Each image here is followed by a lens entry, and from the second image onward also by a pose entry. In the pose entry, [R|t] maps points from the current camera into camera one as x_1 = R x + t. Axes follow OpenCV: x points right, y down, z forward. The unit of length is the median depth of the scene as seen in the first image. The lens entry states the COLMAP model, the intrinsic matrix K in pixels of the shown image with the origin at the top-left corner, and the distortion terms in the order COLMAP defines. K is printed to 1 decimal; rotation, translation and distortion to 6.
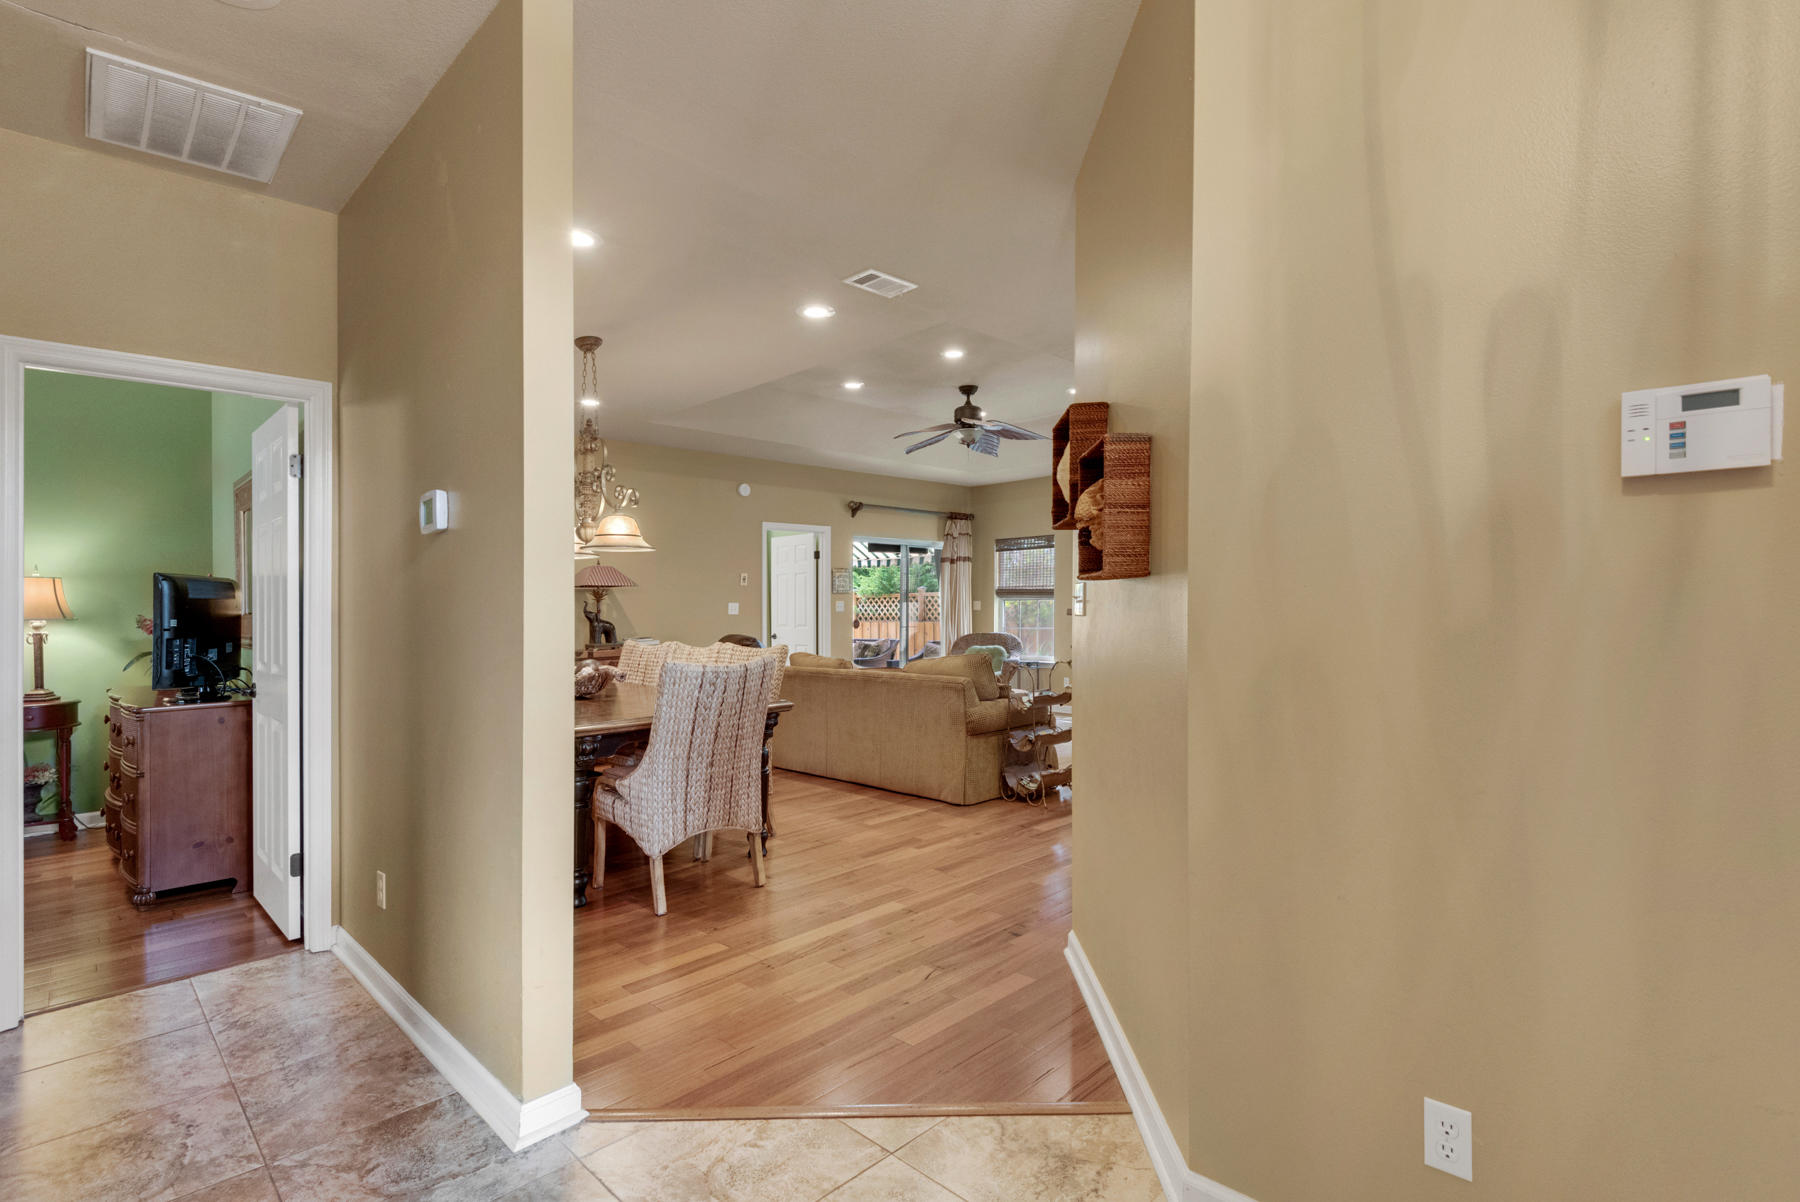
lens RADIAL K [[851.0, 0, 903.6], [0, 851.0, 584.4], [0, 0, 1]] dist [0.015707, -0.012724]
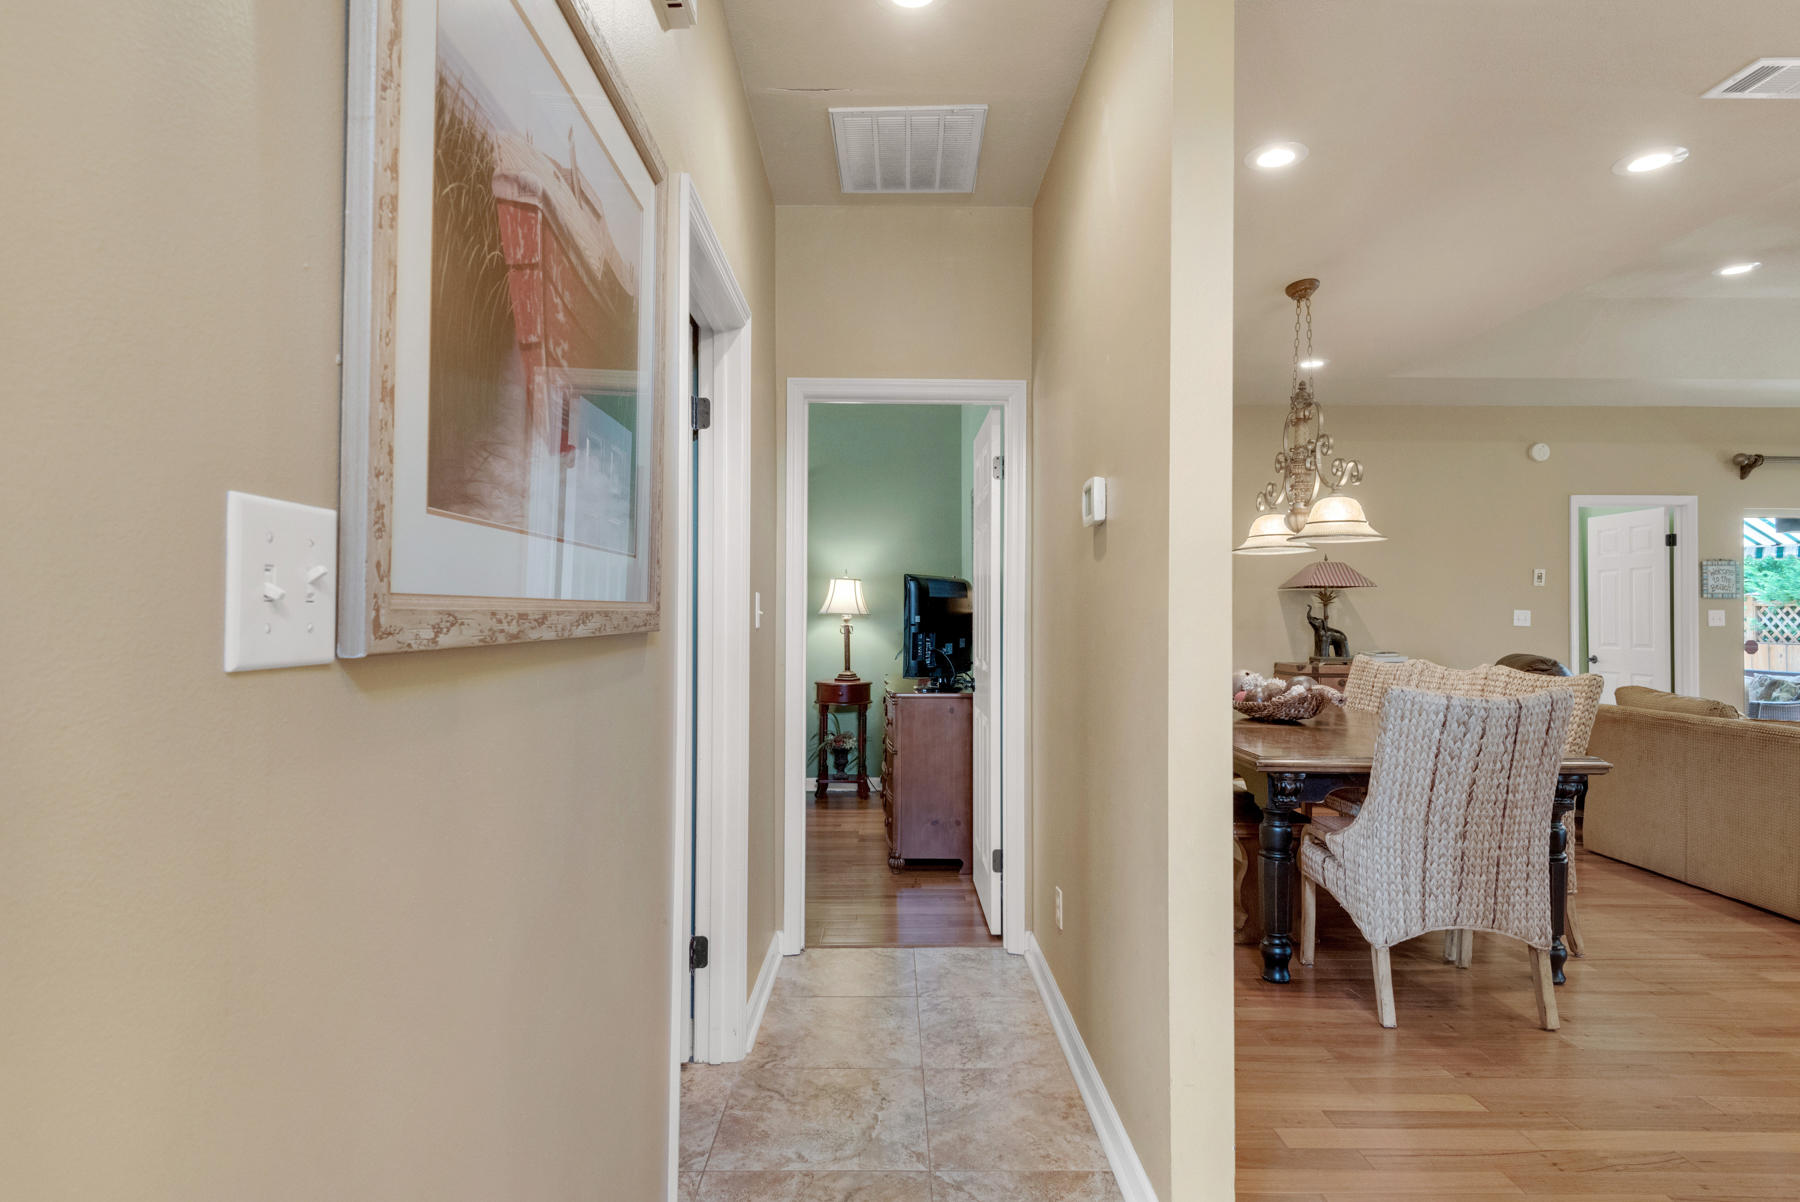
lens RADIAL K [[967.1, 0, 897.1], [0, 967.1, 584.2], [0, 0, 1]] dist [0.028435, -0.013859]
pose [[0.712716, -0.001785, -0.701450, 0.006272], [0.000276, 0.999997, -0.002264, 0.002023], [0.701452, 0.001420, 0.712715, 0.063205]]
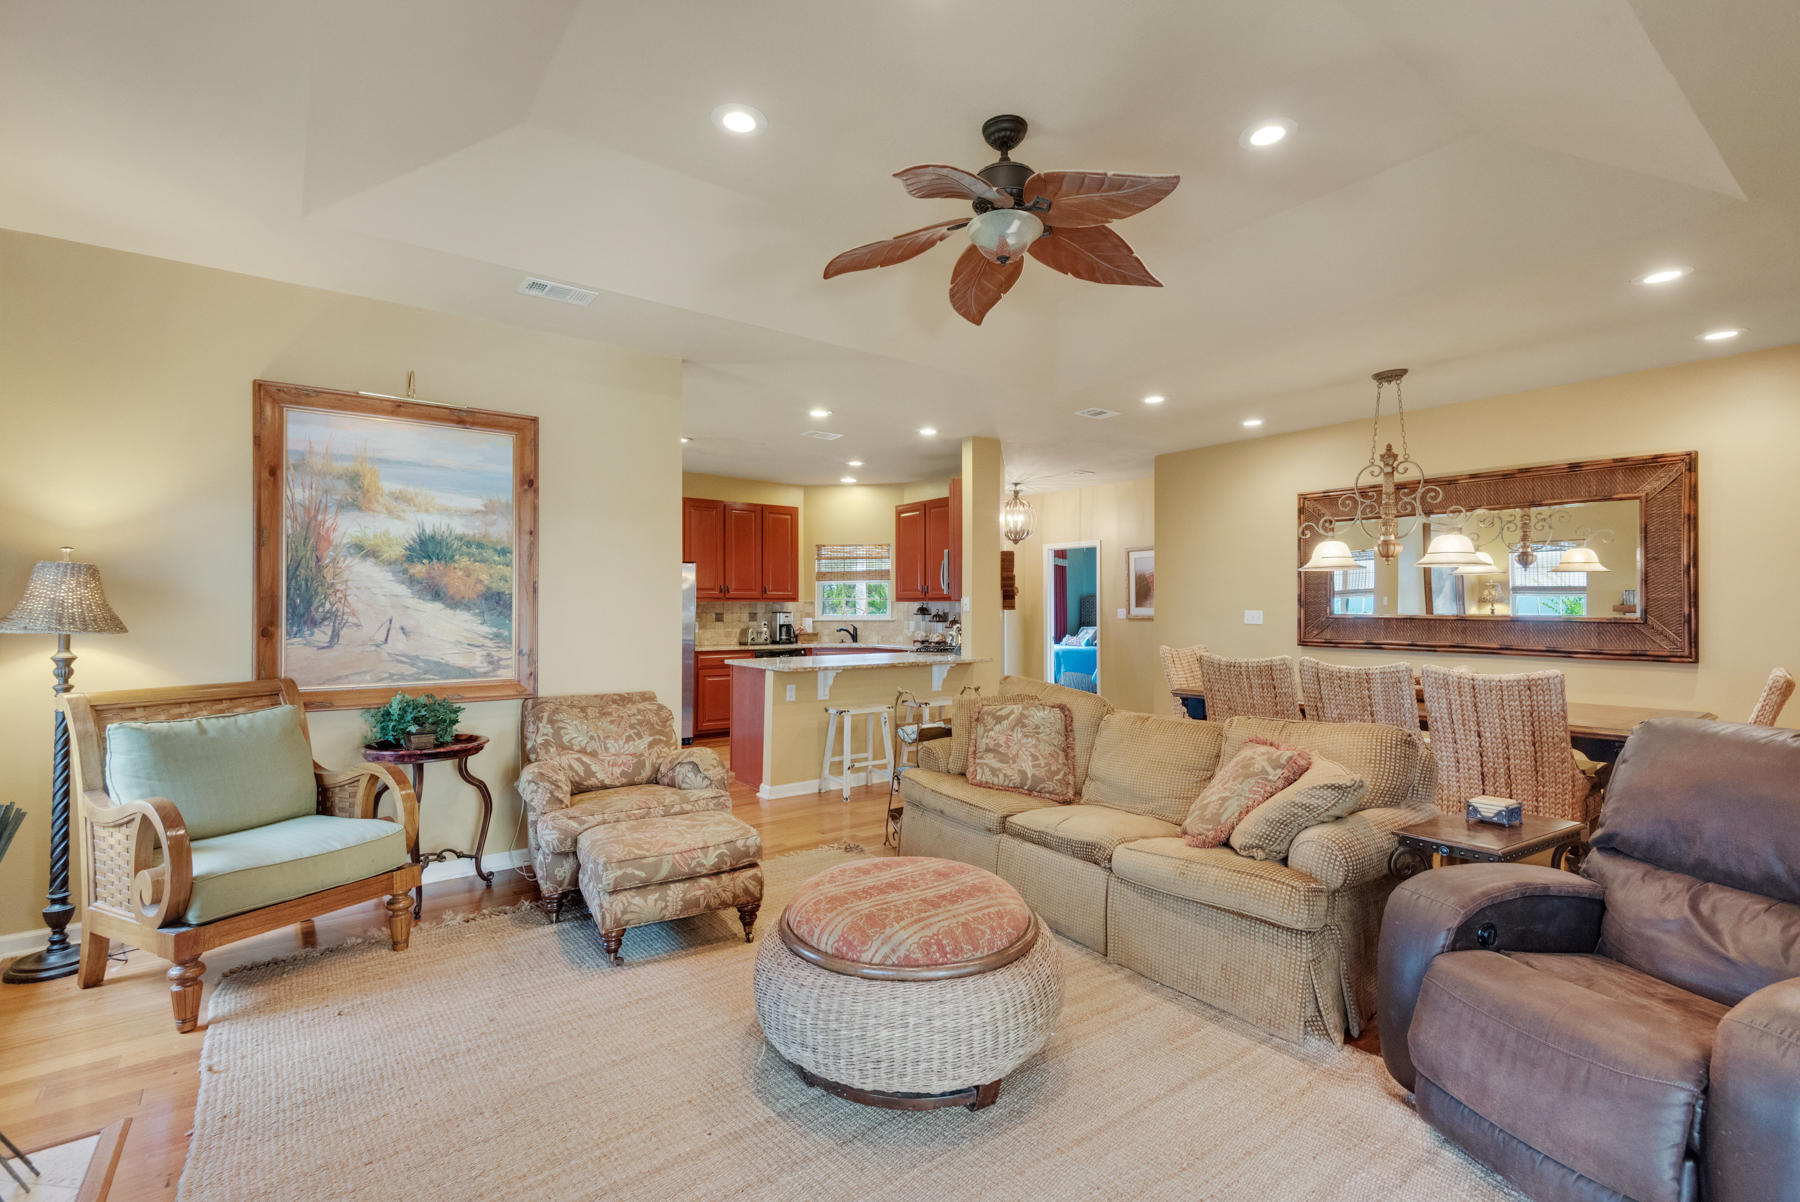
lens RADIAL K [[825.9, 0, 902.3], [0, 825.9, 603.5], [0, 0, 1]] dist [0.031990, -0.015403]
pose [[-0.991441, 0.009171, 0.130230, 0.106080], [0.005137, 0.999498, -0.031277, 0.038819], [-0.130451, -0.030341, -0.990990, 2.089791]]
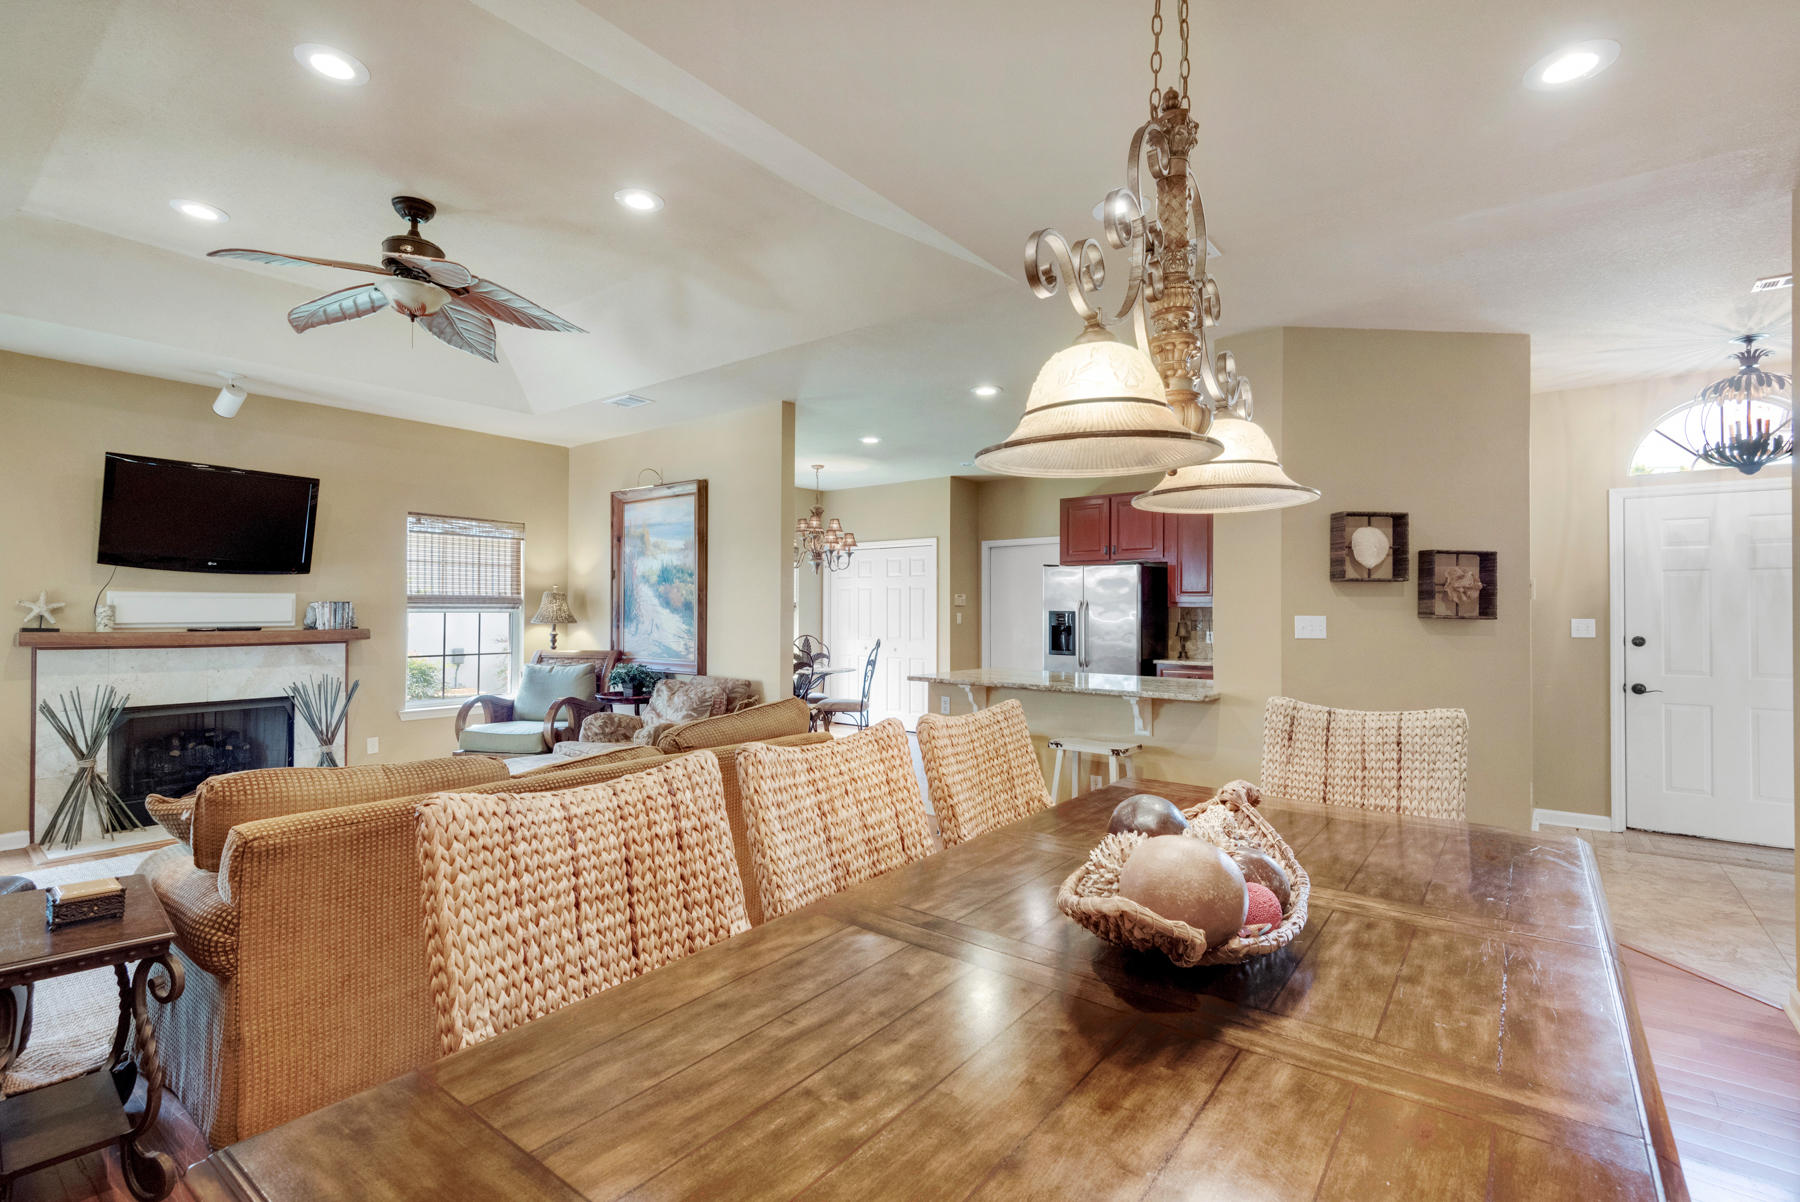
lens RADIAL K [[825.9, 0, 889.1], [0, 825.9, 596.7], [0, 0, 1]] dist [0.031990, -0.015403]
pose [[-0.119585, 0.028569, 0.992413, -0.676996], [-0.027370, 0.999111, -0.032060, 0.022448], [-0.992447, -0.030996, -0.118697, 1.125631]]
